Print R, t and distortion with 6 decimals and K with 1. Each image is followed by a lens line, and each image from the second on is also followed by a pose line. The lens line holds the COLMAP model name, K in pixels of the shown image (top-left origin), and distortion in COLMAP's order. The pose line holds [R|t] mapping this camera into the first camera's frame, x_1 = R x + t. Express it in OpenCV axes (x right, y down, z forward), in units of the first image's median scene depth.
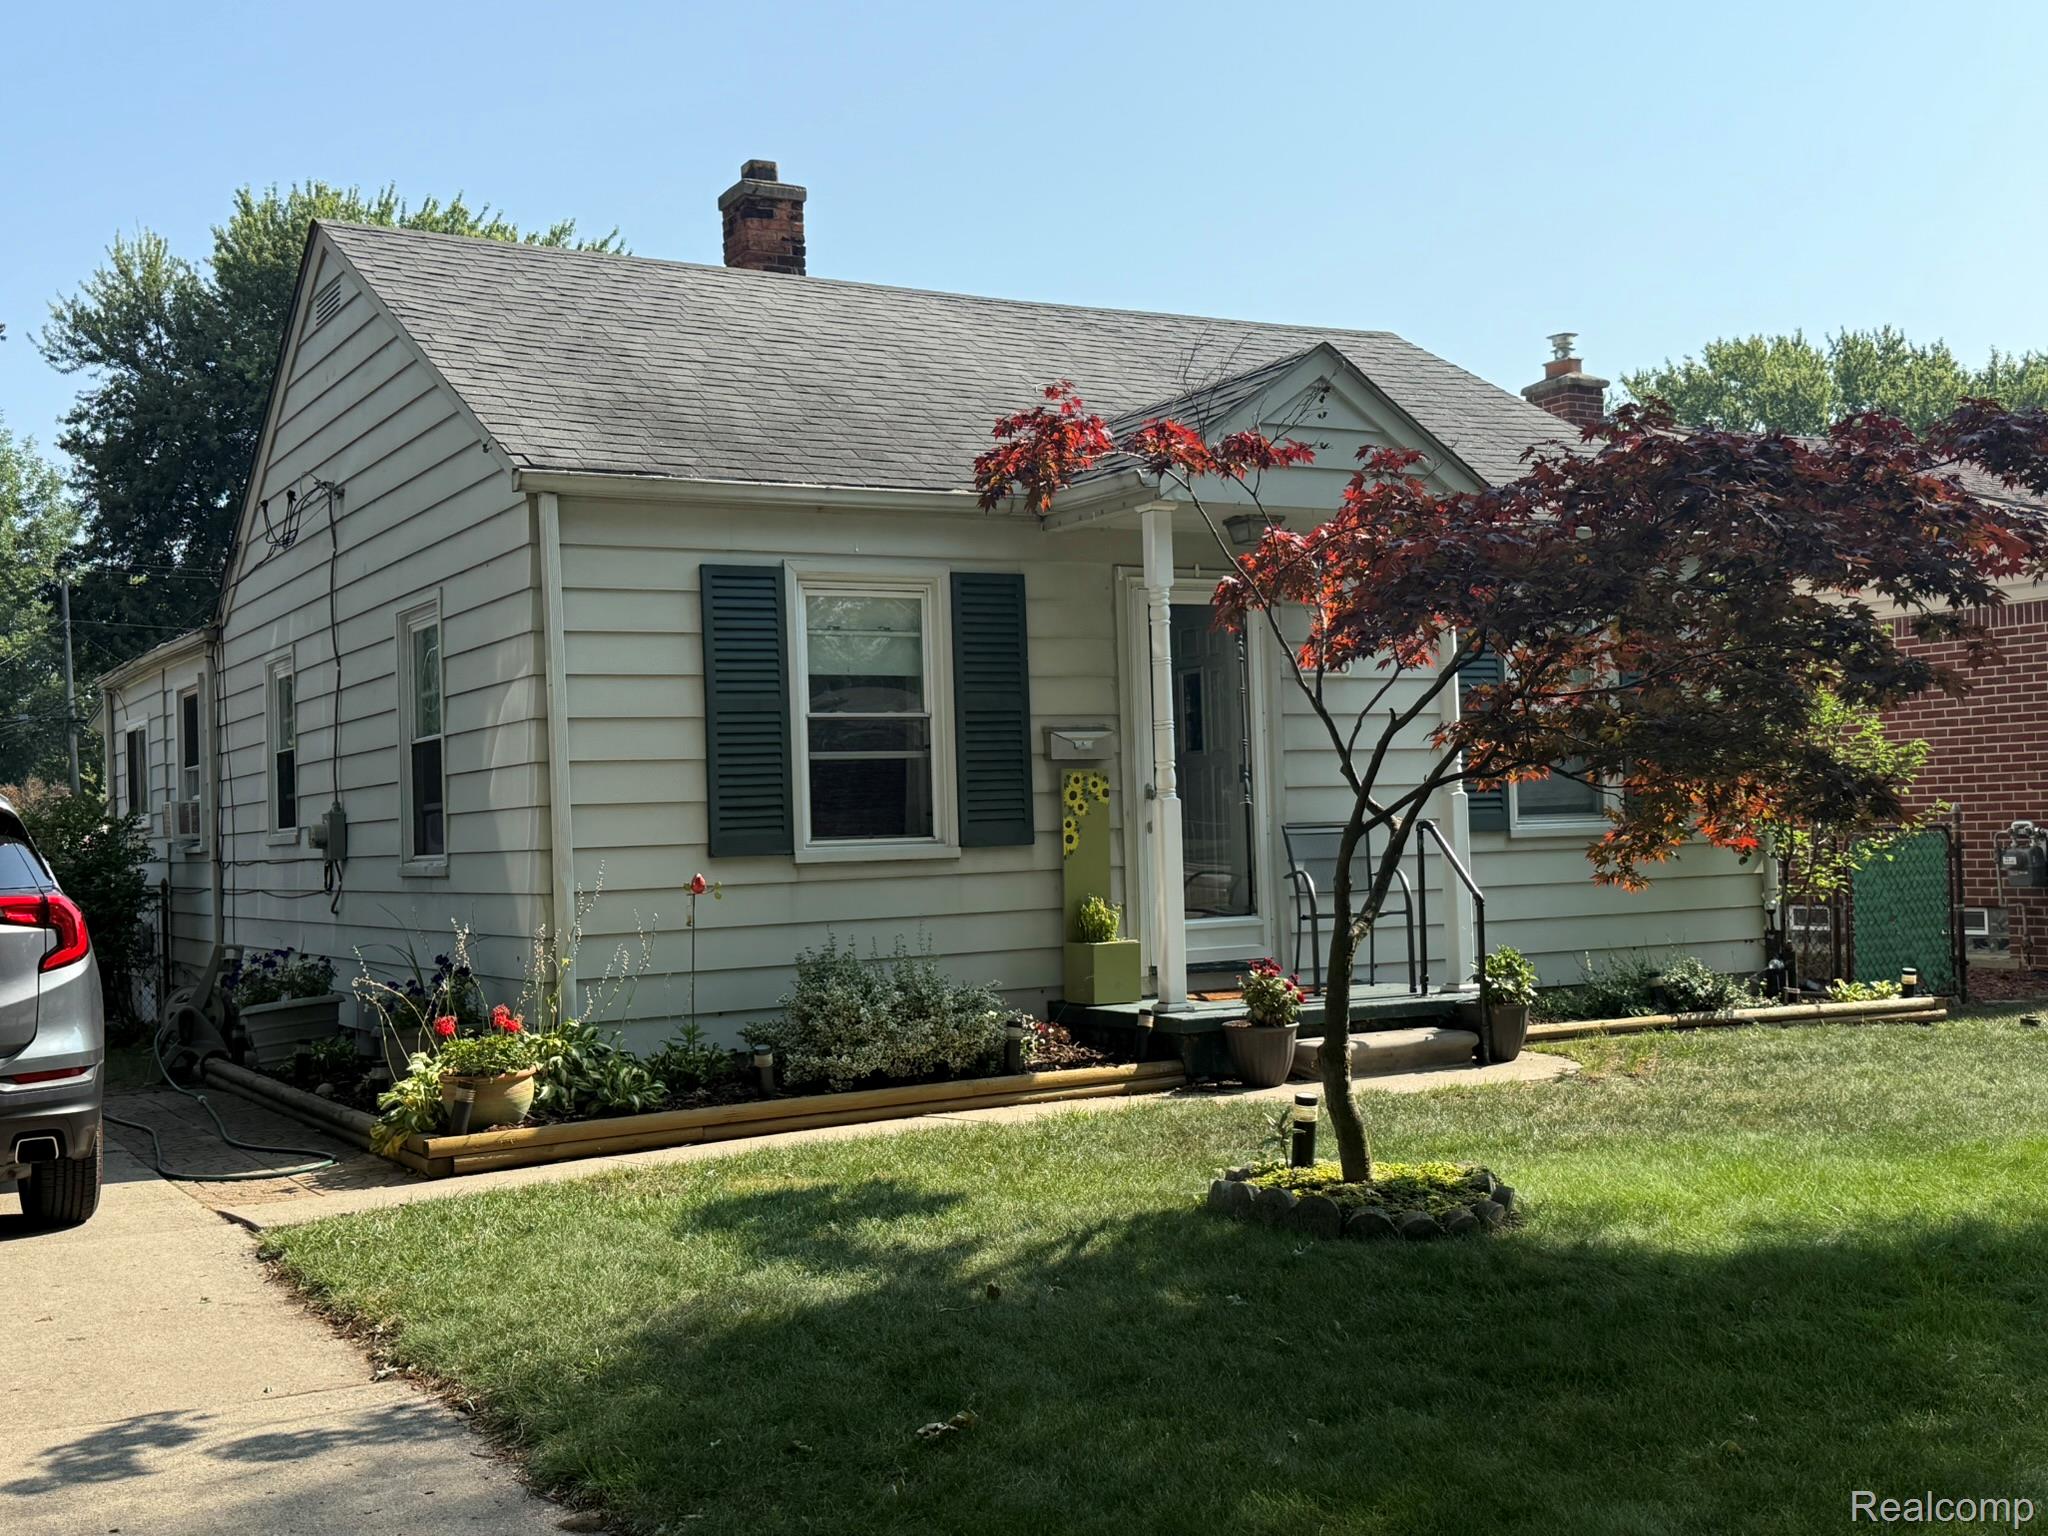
lens RADIAL K [[2262.1, 0, 1026.9], [0, 2262.1, 811.1], [0, 0, 1]] dist [0.068827, 0.000000]
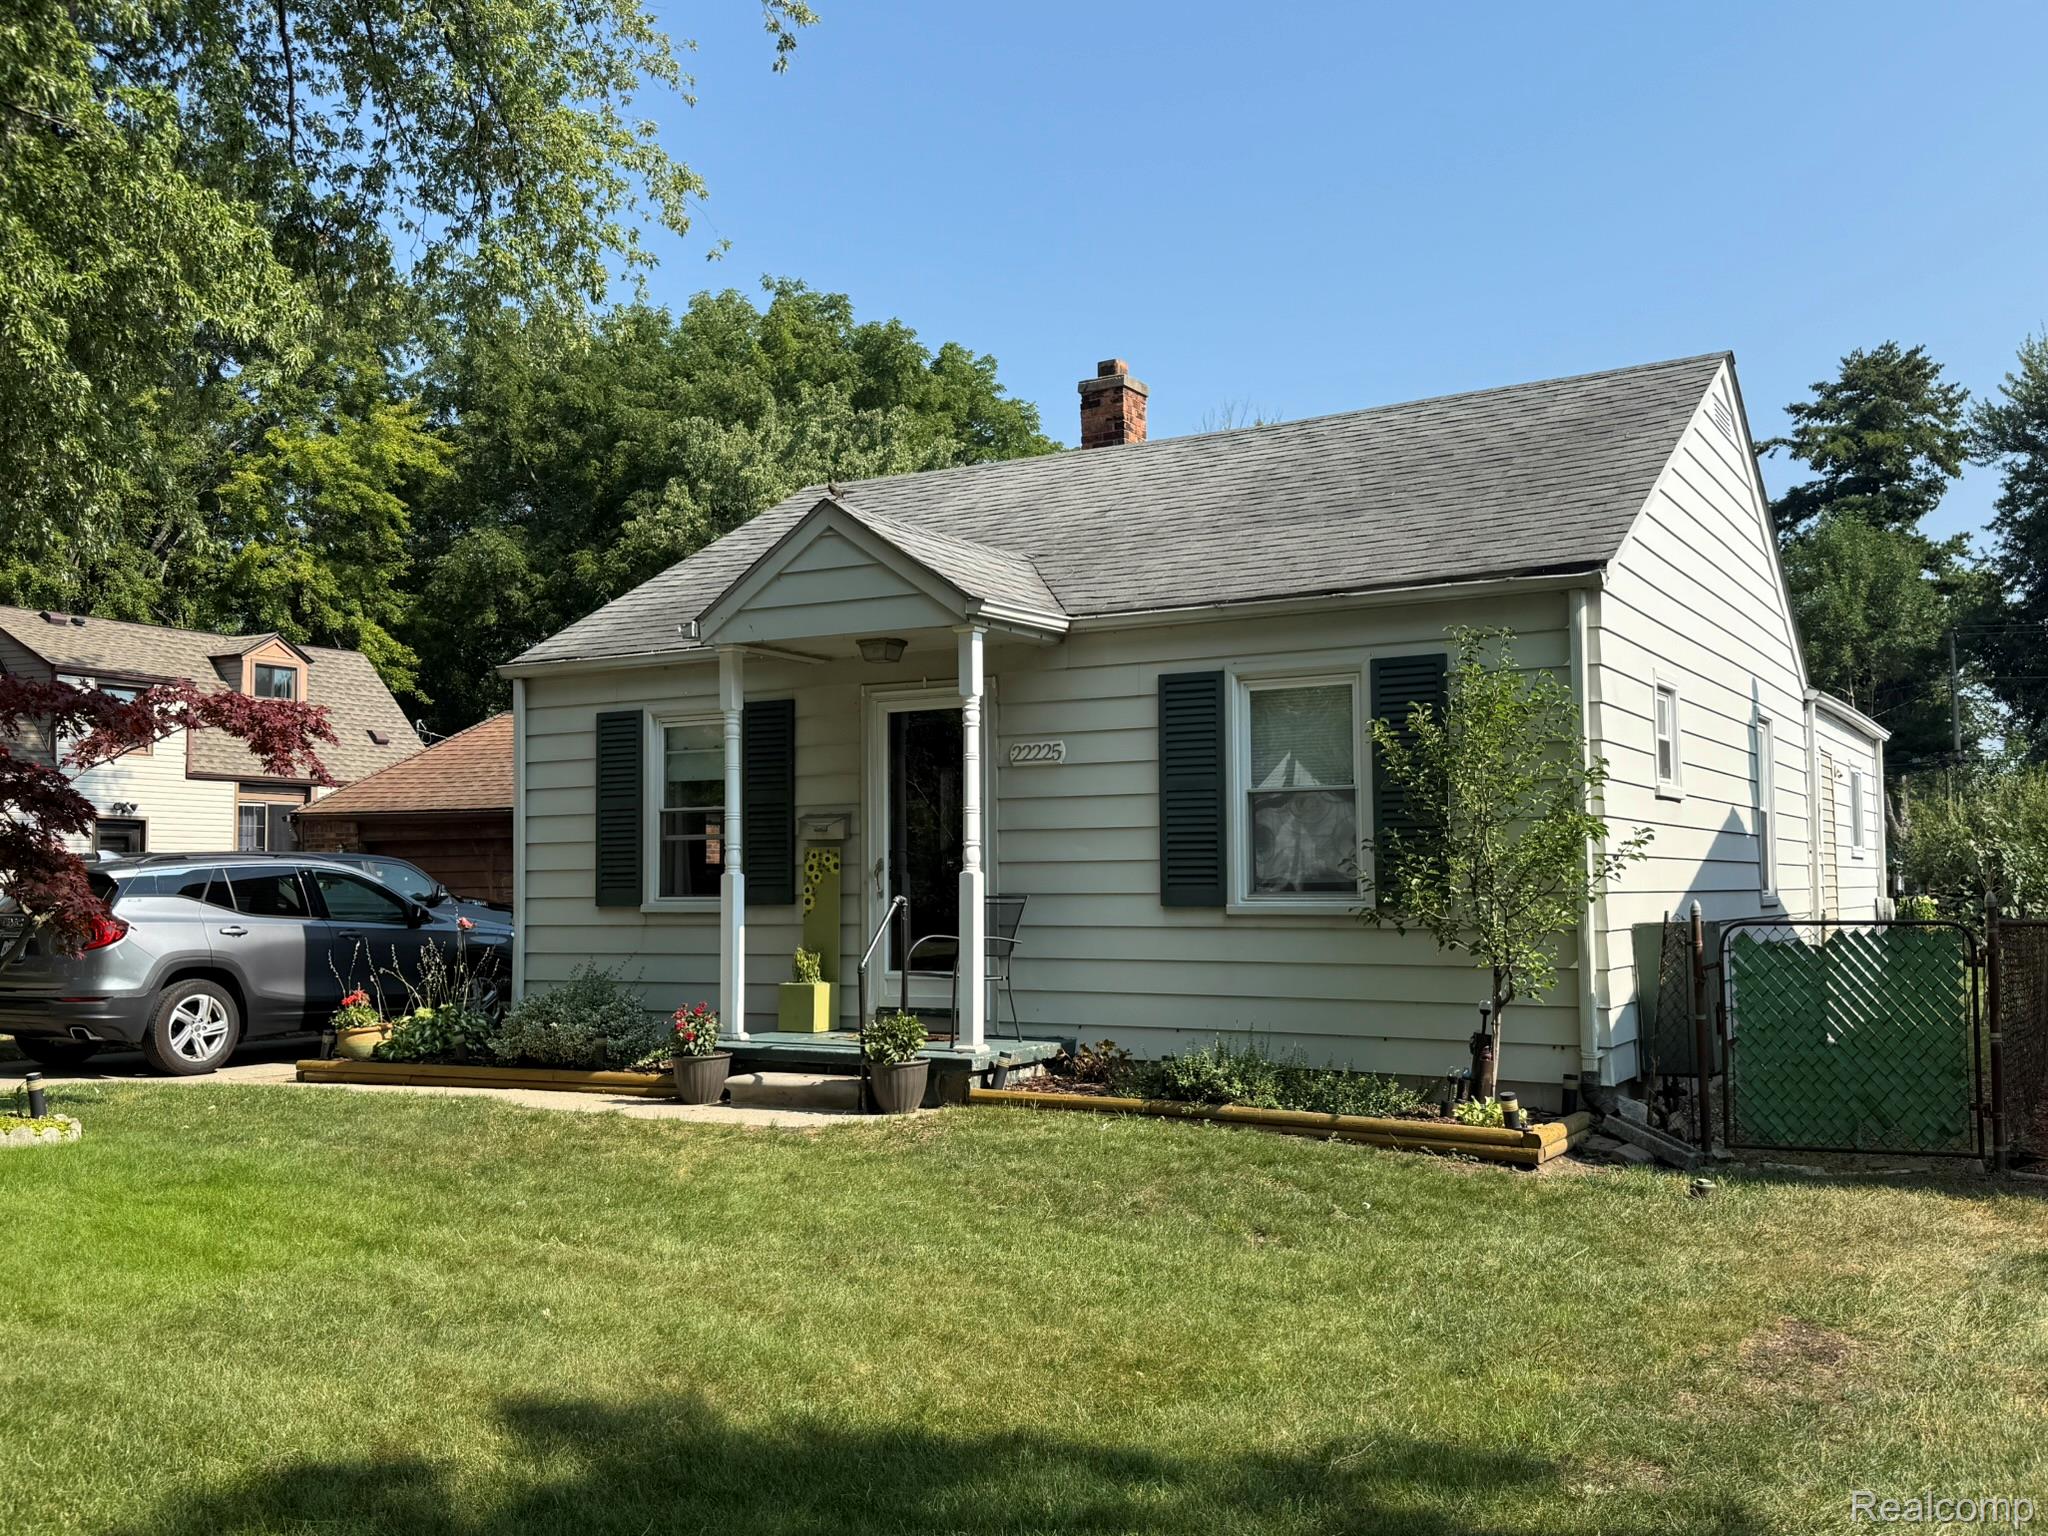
lens RADIAL K [[1876.9, 0, 1017.5], [0, 1876.9, 768.2], [0, 0, 1]] dist [0.059254, 0.000000]
pose [[0.500863, -0.027550, -0.865088, 0.963150], [-0.002091, 0.999452, -0.033040, -0.027215], [0.865524, 0.018358, 0.500530, 0.540941]]
